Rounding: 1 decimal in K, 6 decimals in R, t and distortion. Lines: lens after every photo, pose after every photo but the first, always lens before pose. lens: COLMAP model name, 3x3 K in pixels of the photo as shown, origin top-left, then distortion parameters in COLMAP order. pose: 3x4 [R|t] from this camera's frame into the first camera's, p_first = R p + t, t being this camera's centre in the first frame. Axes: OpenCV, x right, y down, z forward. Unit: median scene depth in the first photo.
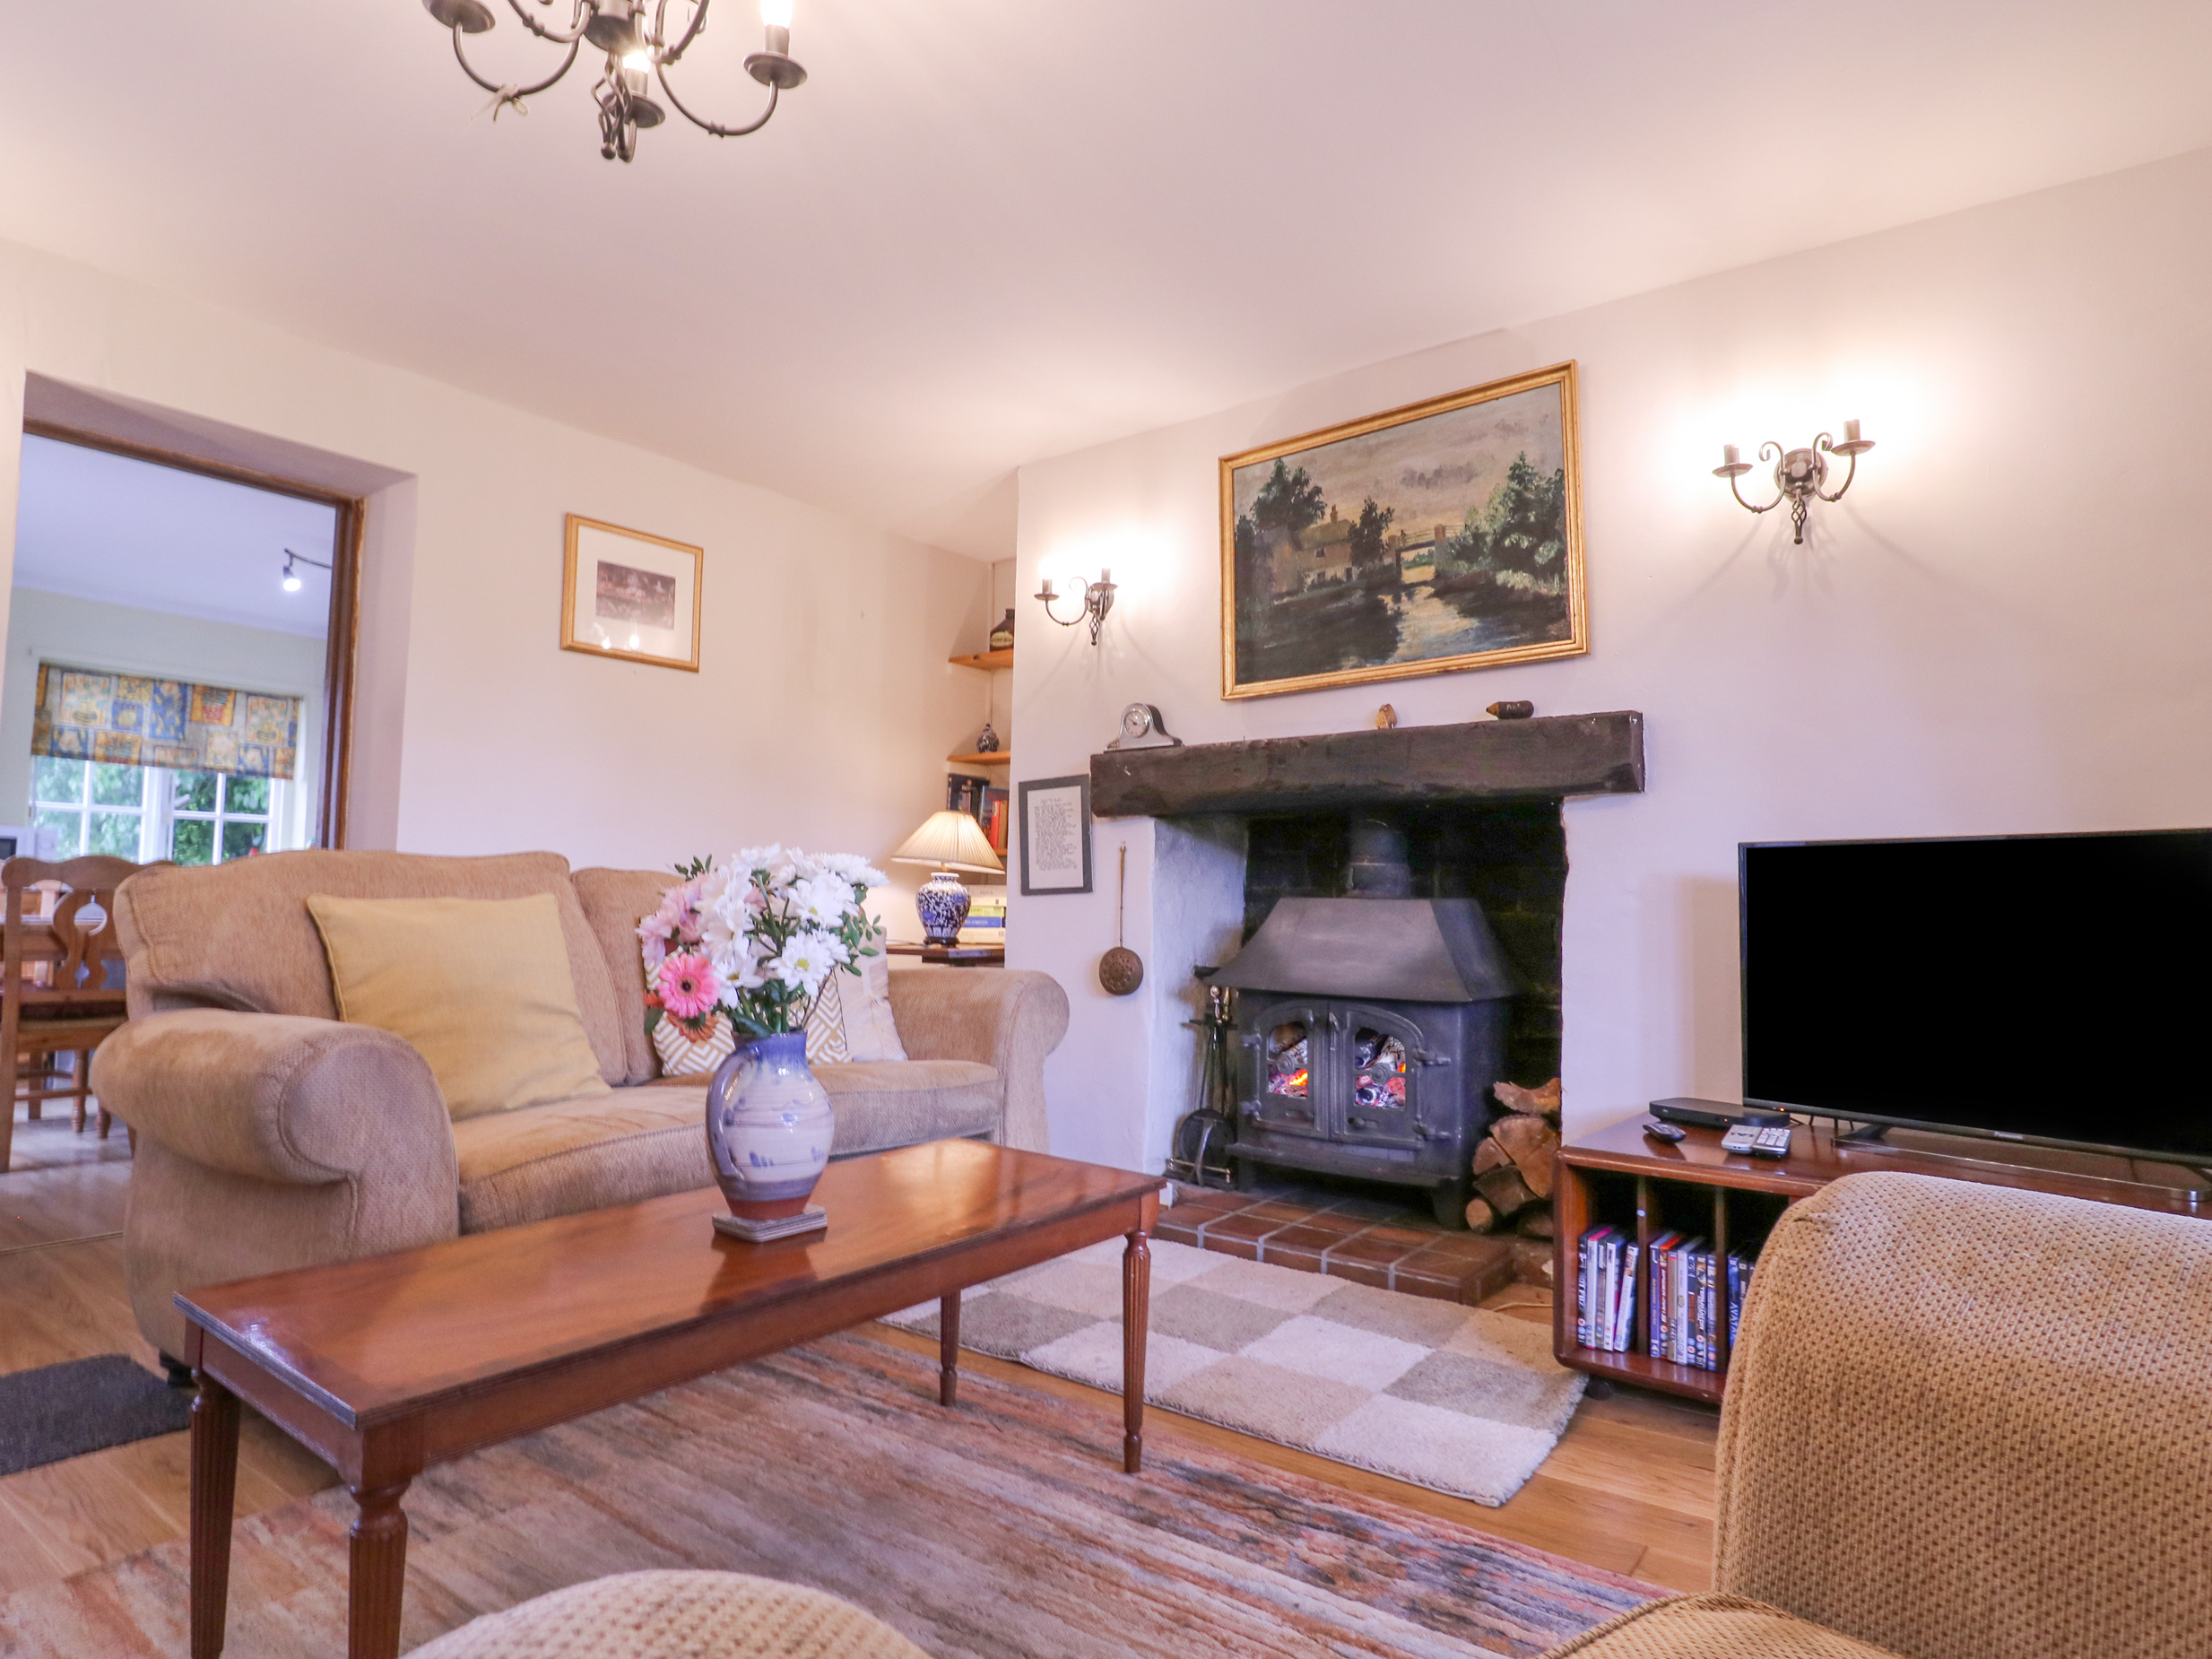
lens RADIAL K [[1238.9, 0, 1105.0], [0, 1238.9, 822.2], [0, 0, 1]] dist [0.004251, -0.016249]
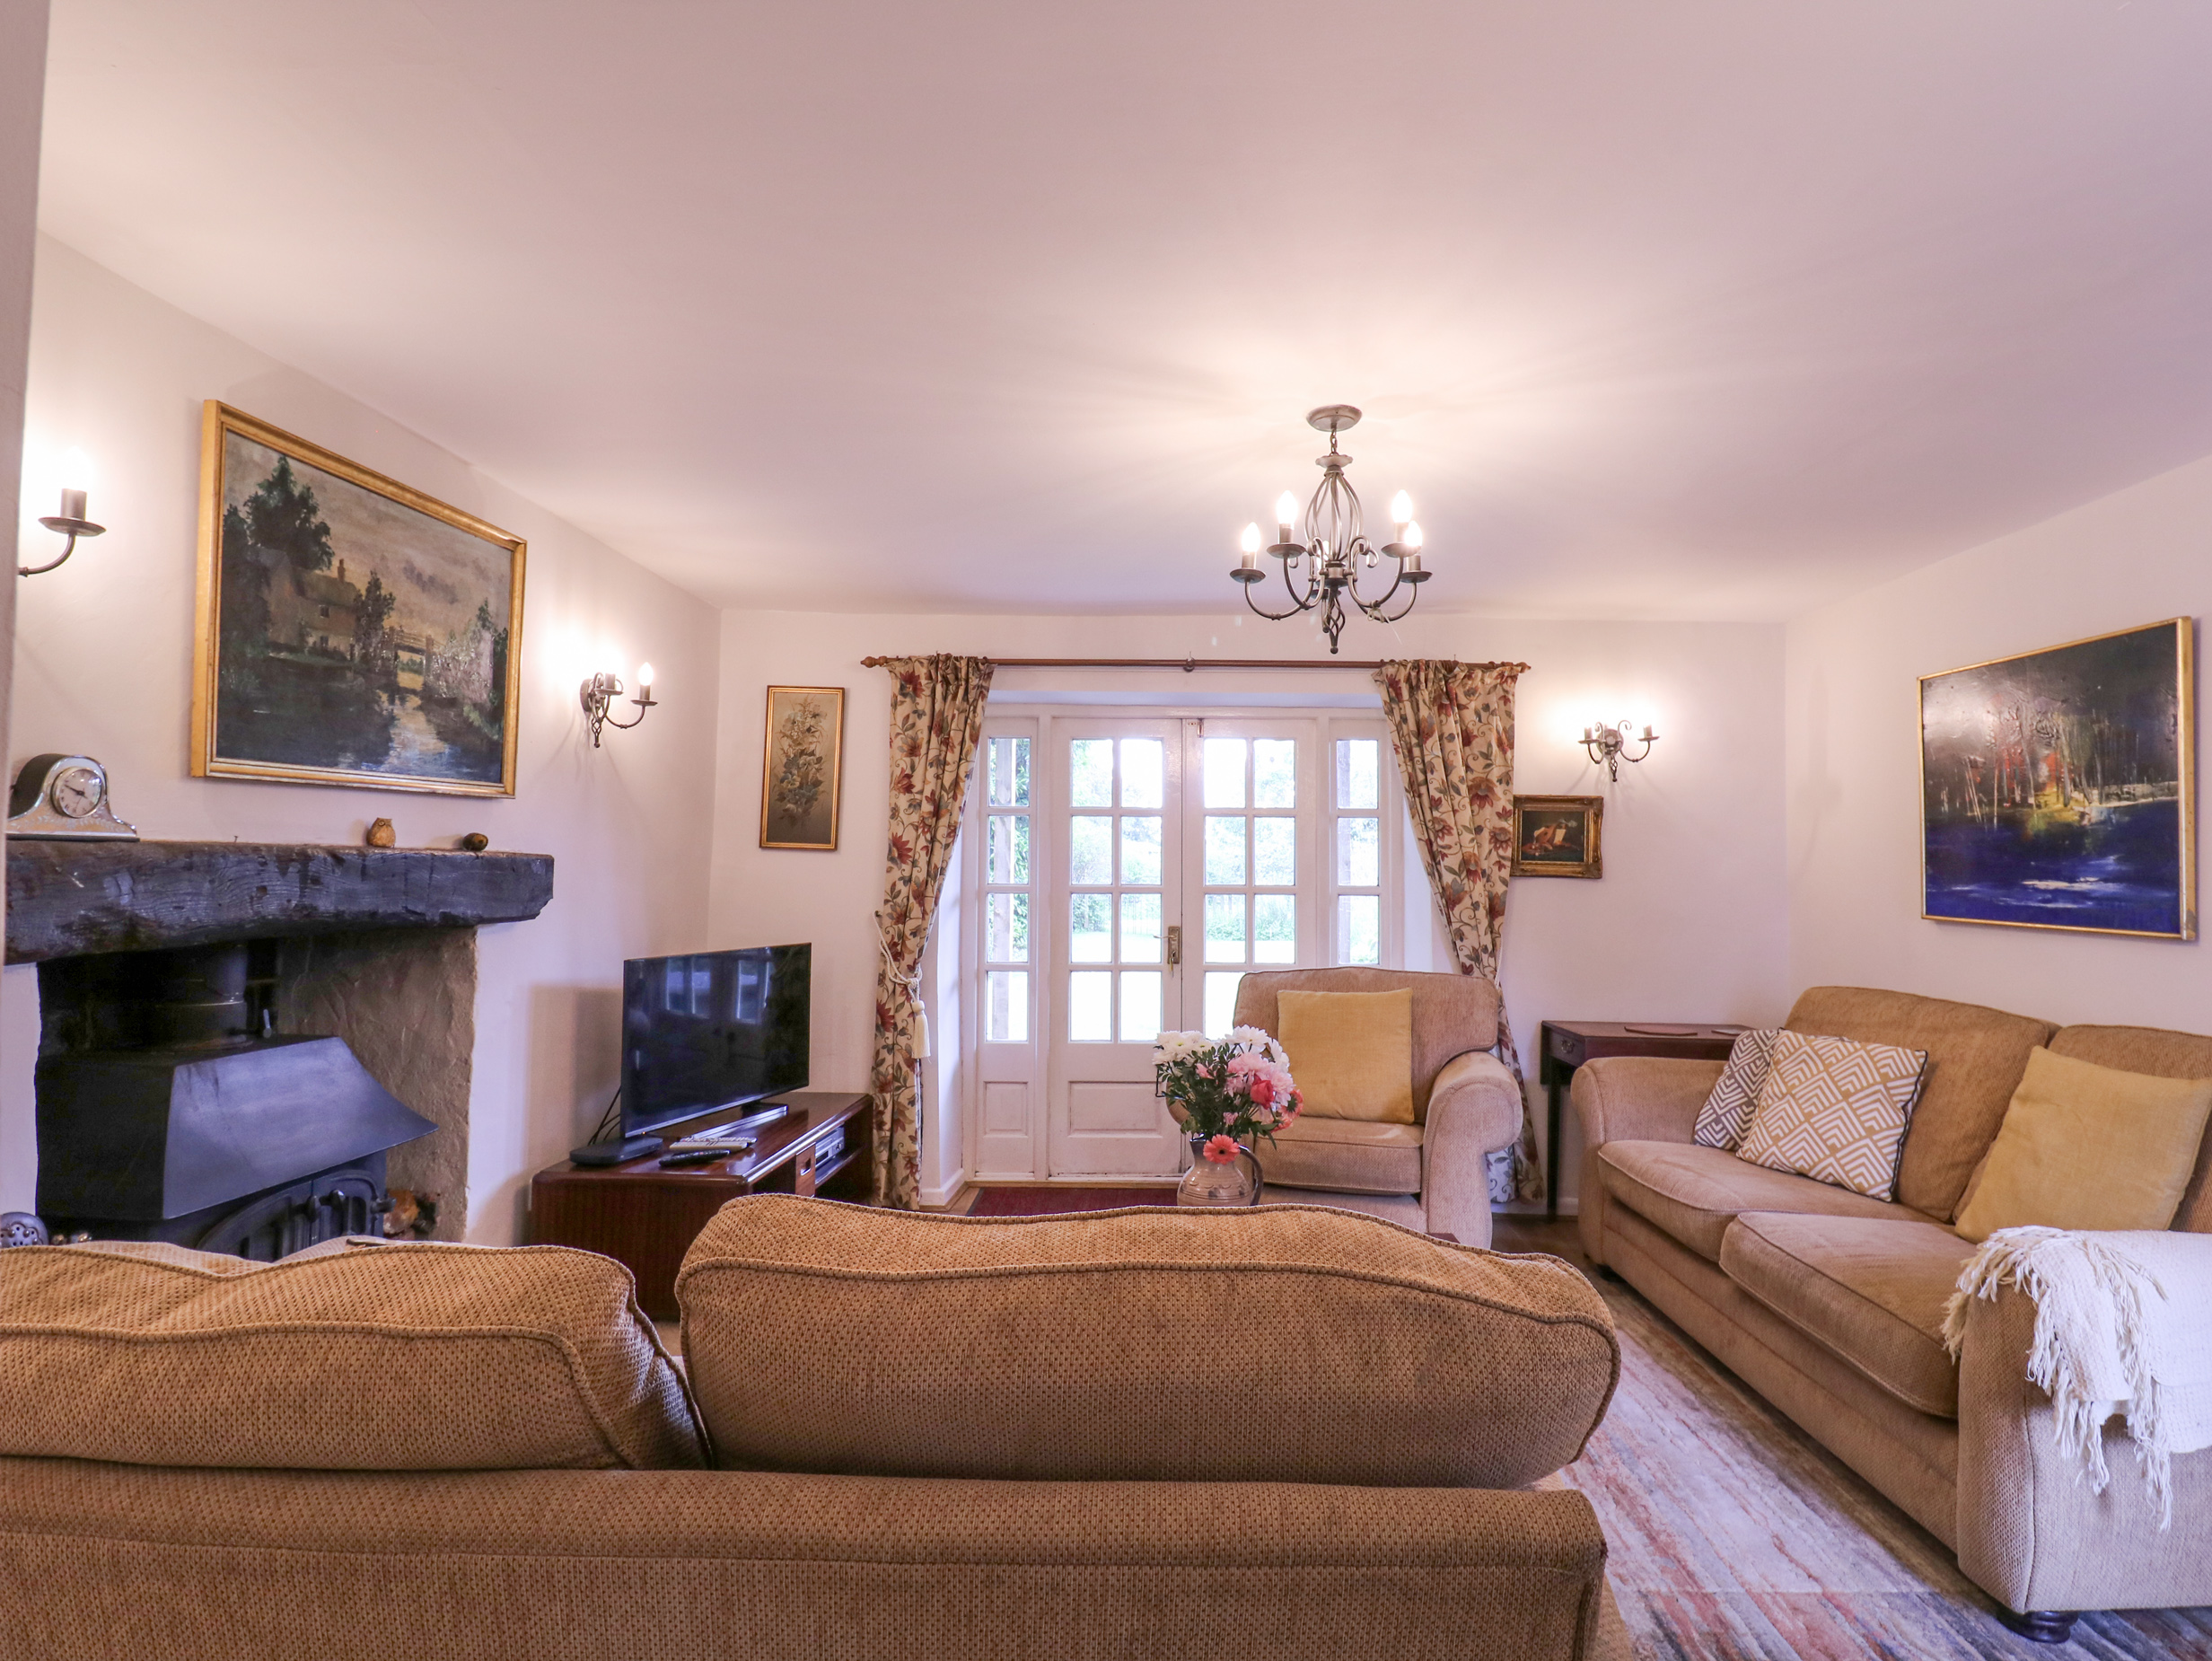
lens RADIAL K [[1238.9, 0, 1105.0], [0, 1238.9, 823.2], [0, 0, 1]] dist [0.004251, -0.016249]
pose [[-0.576258, 0.004229, 0.817257, -0.777644], [-0.072425, 0.995788, -0.056220, -0.078373], [-0.814053, -0.091587, -0.573524, 1.073931]]
